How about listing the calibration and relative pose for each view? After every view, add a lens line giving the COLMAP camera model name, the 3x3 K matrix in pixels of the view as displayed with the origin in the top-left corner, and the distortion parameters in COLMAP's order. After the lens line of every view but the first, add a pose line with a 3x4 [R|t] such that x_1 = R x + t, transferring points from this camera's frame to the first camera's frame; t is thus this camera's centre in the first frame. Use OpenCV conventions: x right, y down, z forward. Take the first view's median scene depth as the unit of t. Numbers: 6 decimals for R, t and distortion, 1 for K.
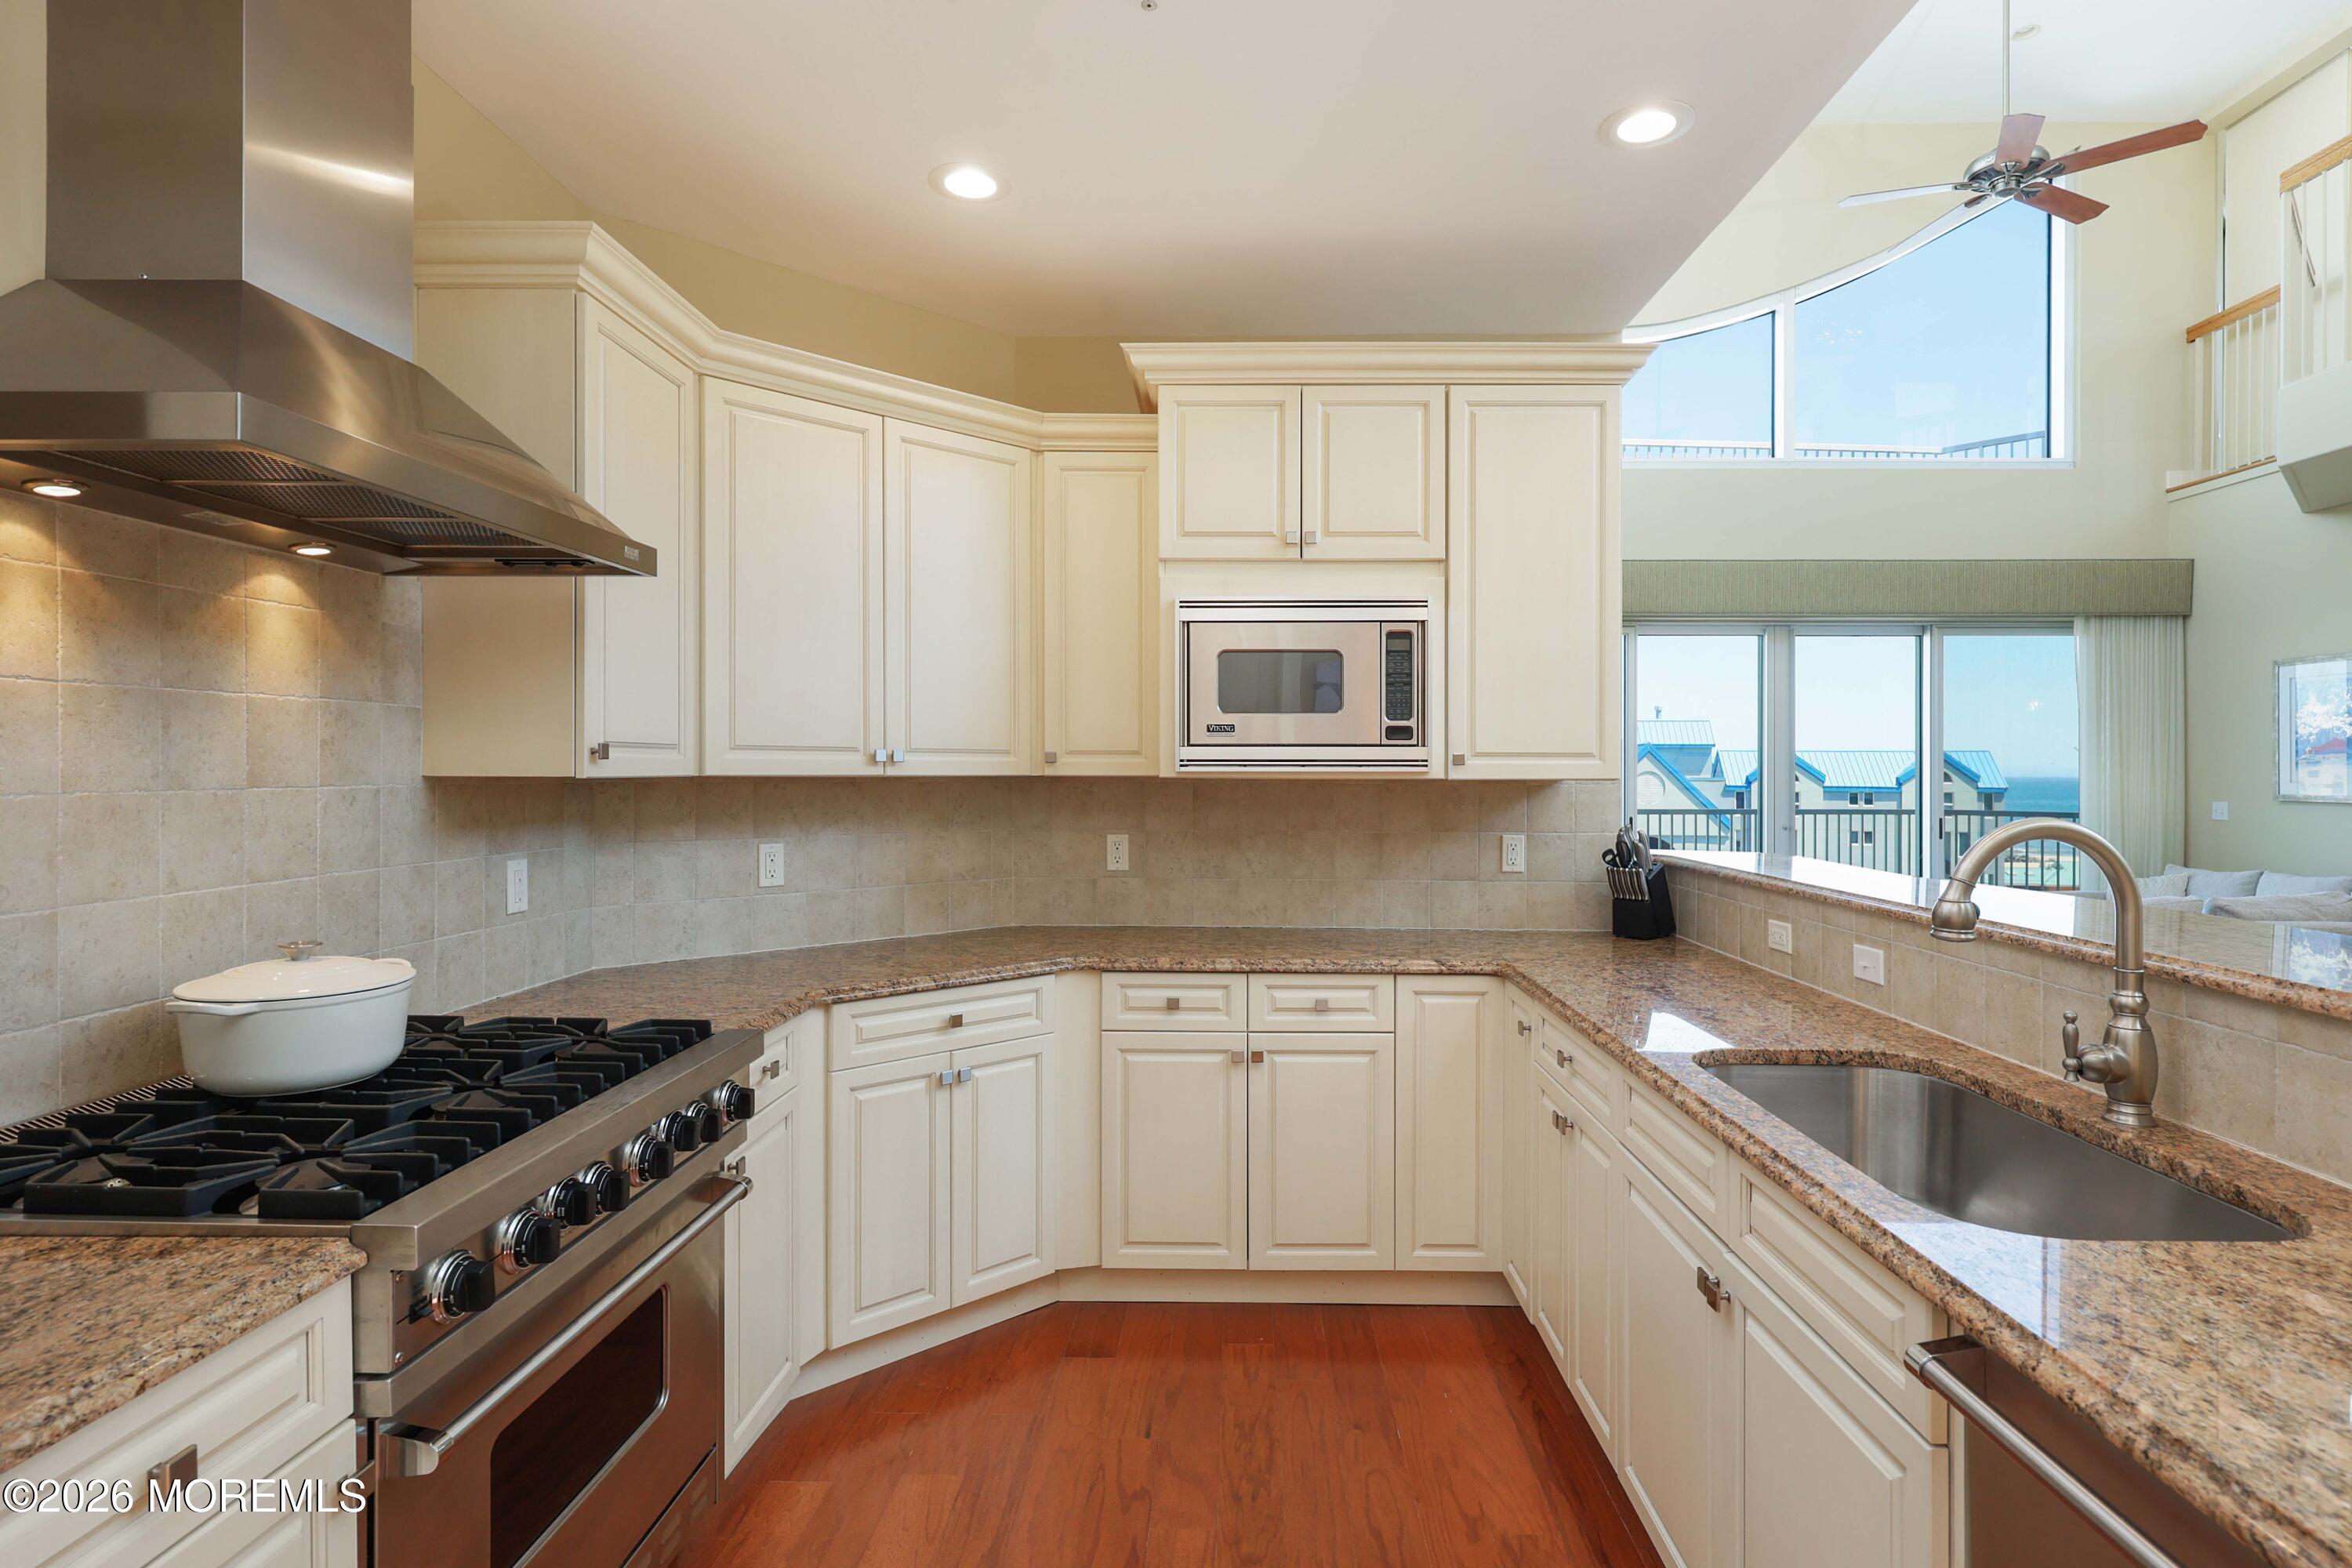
lens RADIAL K [[1226.9, 0, 1221.5], [0, 1226.9, 759.1], [0, 0, 1]] dist [-0.003039, 0.000370]
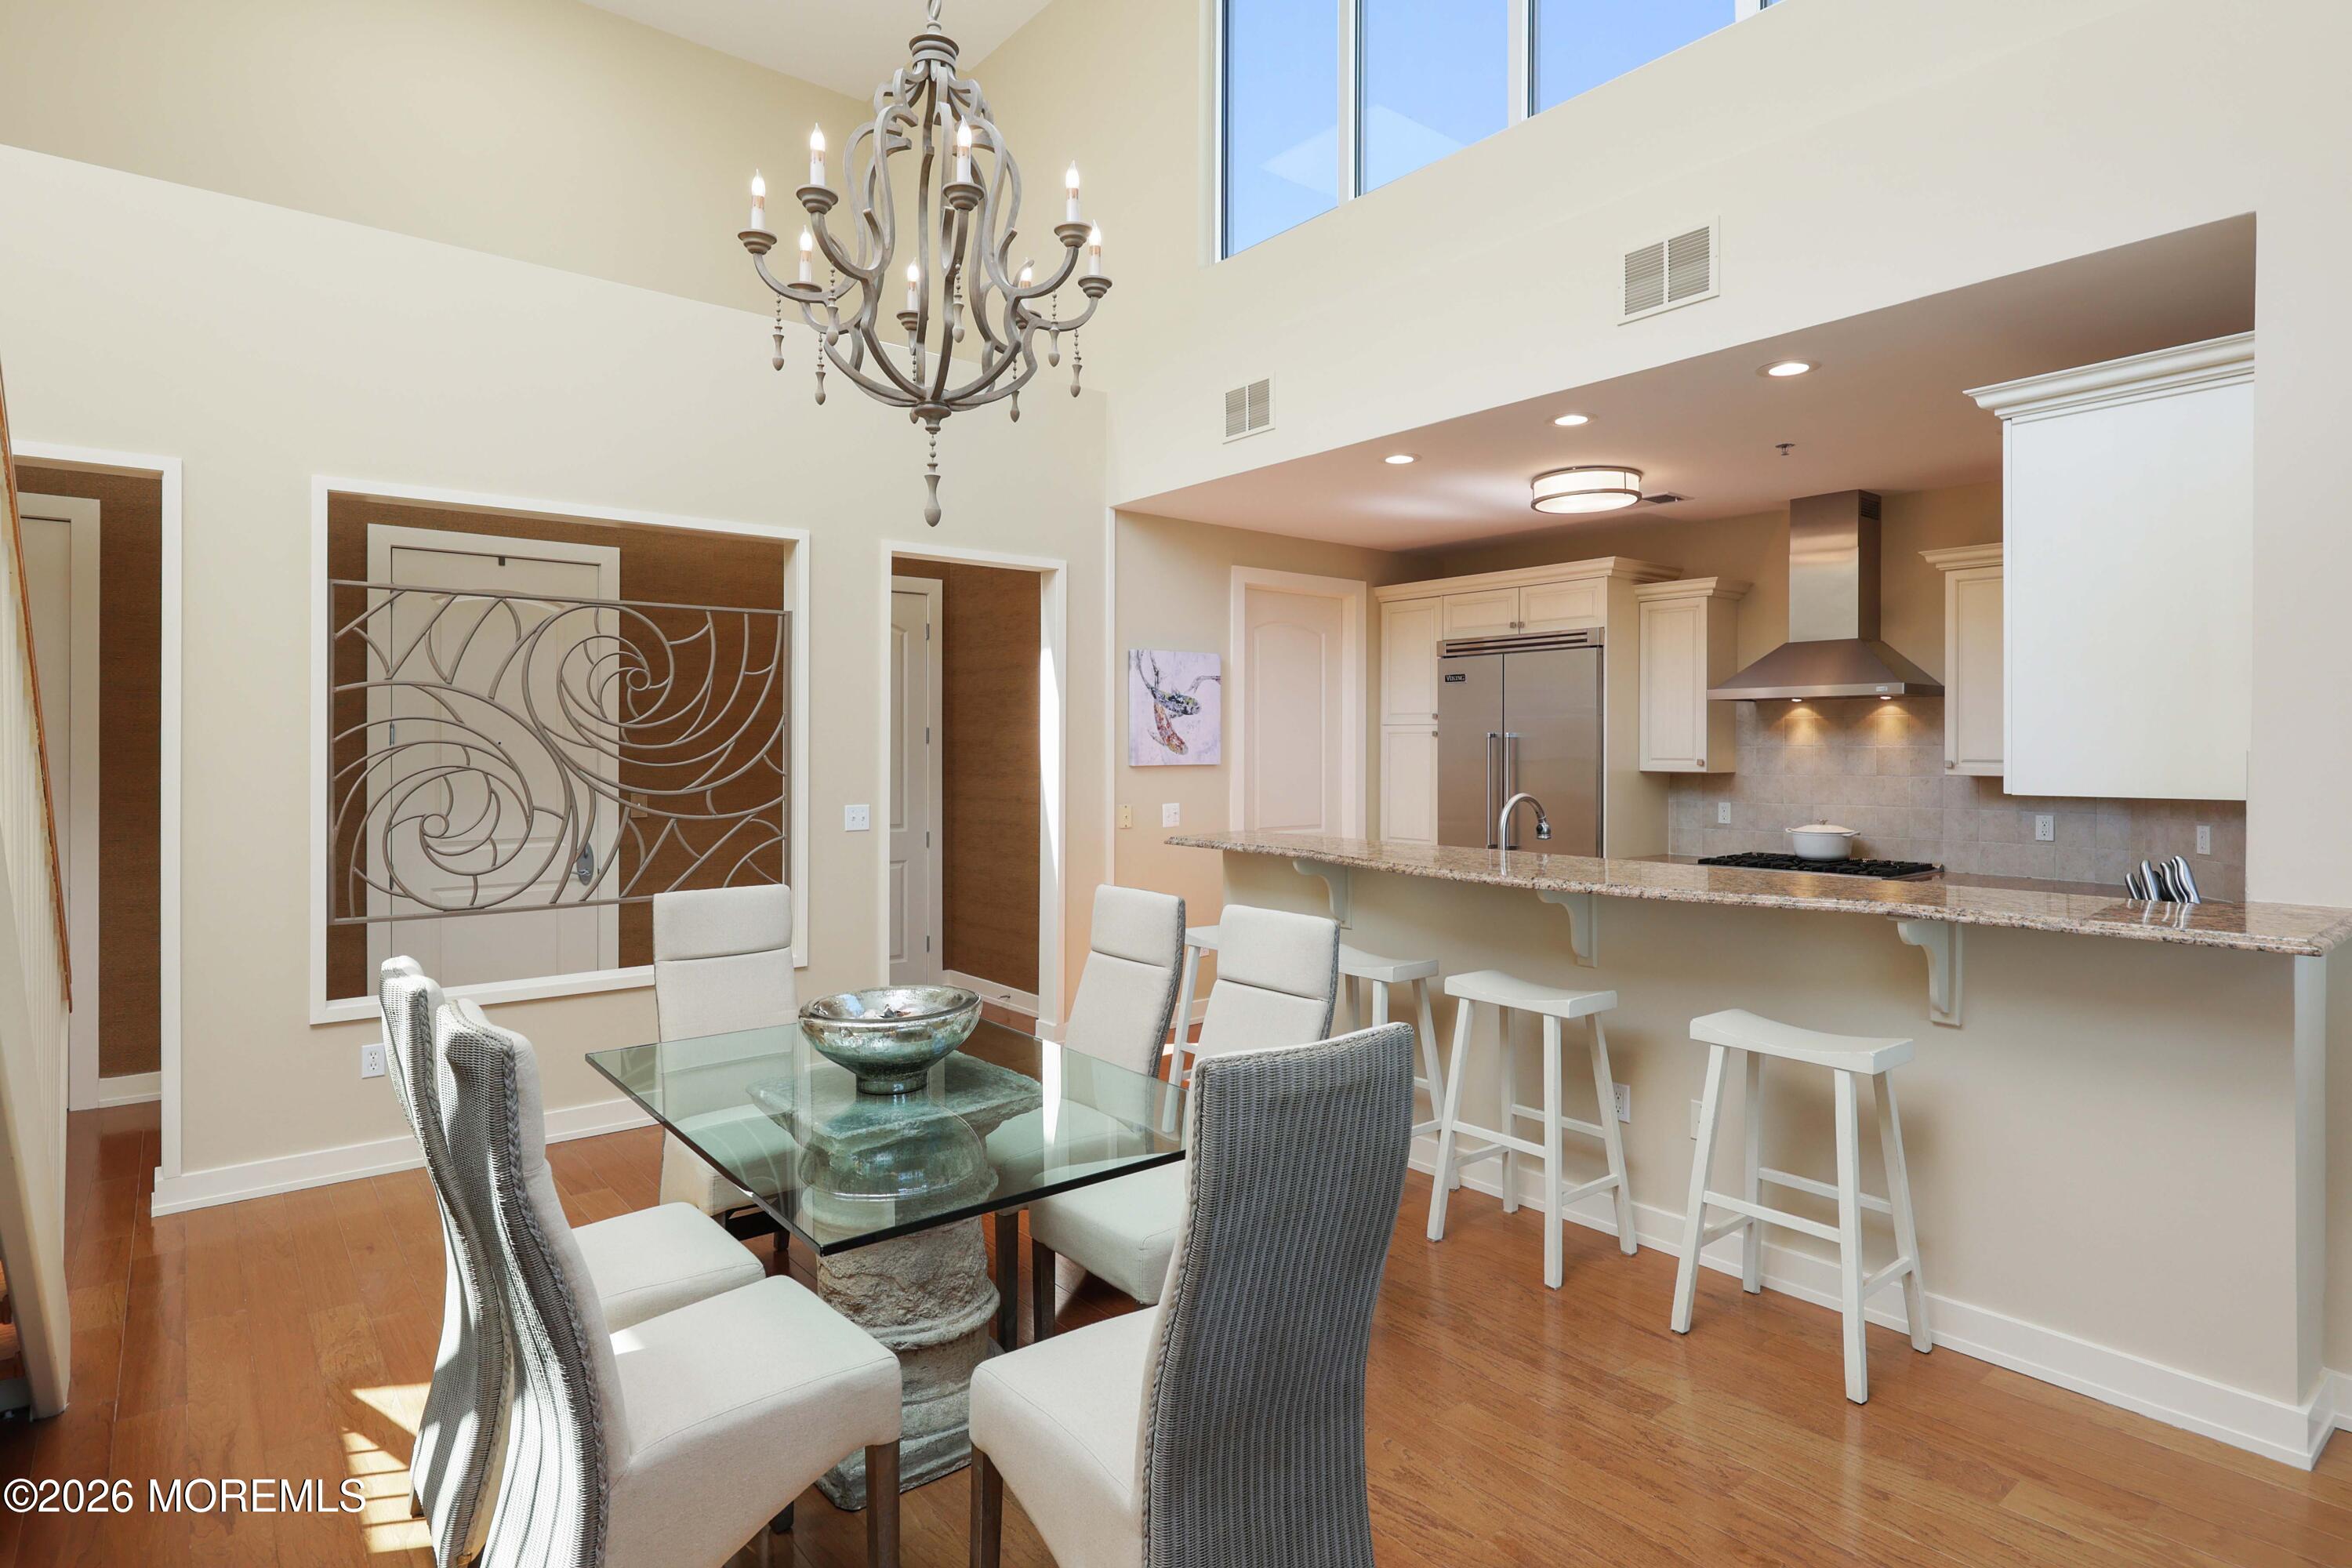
lens RADIAL K [[1267.8, 0, 1175.6], [0, 1267.8, 748.4], [0, 0, 1]] dist [0.001699, -0.000152]
pose [[-0.770160, -0.004678, -0.637834, 1.622545], [-0.000909, 0.999980, -0.006236, -0.015136], [0.637851, -0.004223, -0.770149, 1.427317]]
